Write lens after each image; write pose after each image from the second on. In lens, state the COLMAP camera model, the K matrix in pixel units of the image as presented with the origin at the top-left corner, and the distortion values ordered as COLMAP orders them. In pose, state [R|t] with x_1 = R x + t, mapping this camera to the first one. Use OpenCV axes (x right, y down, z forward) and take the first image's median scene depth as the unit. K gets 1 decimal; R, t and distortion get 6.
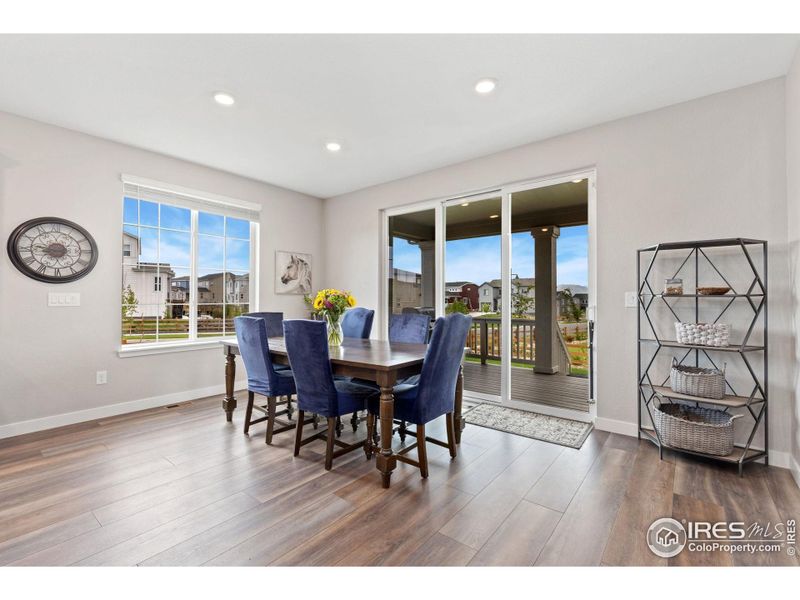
lens RADIAL K [[363.2, 0, 399.5], [0, 363.2, 298.2], [0, 0, 1]] dist [0.001289, 0.000184]
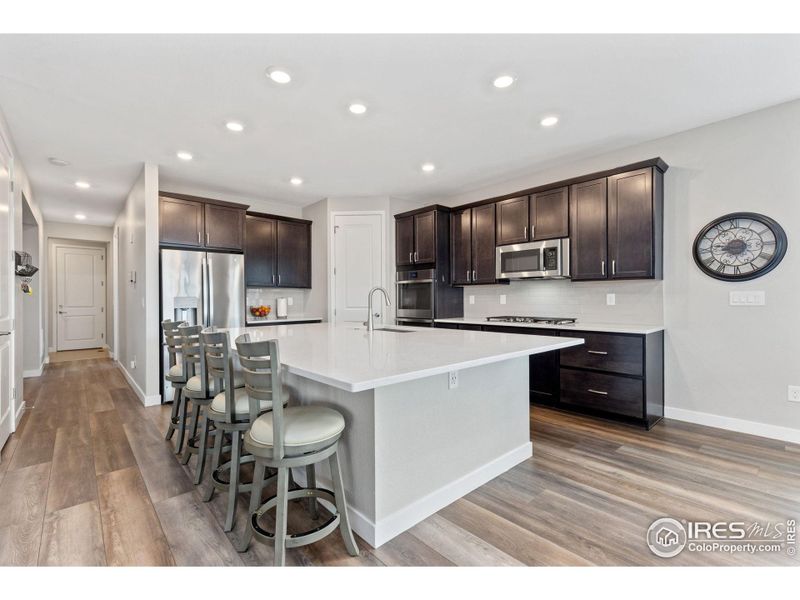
lens RADIAL K [[363.2, 0, 397.6], [0, 363.2, 300.4], [0, 0, 1]] dist [0.001289, 0.000184]
pose [[-0.166155, 0.003579, -0.986093, 0.149598], [0.009057, 0.999957, 0.002104, -0.001065], [0.986058, -0.008581, -0.166180, 0.280103]]
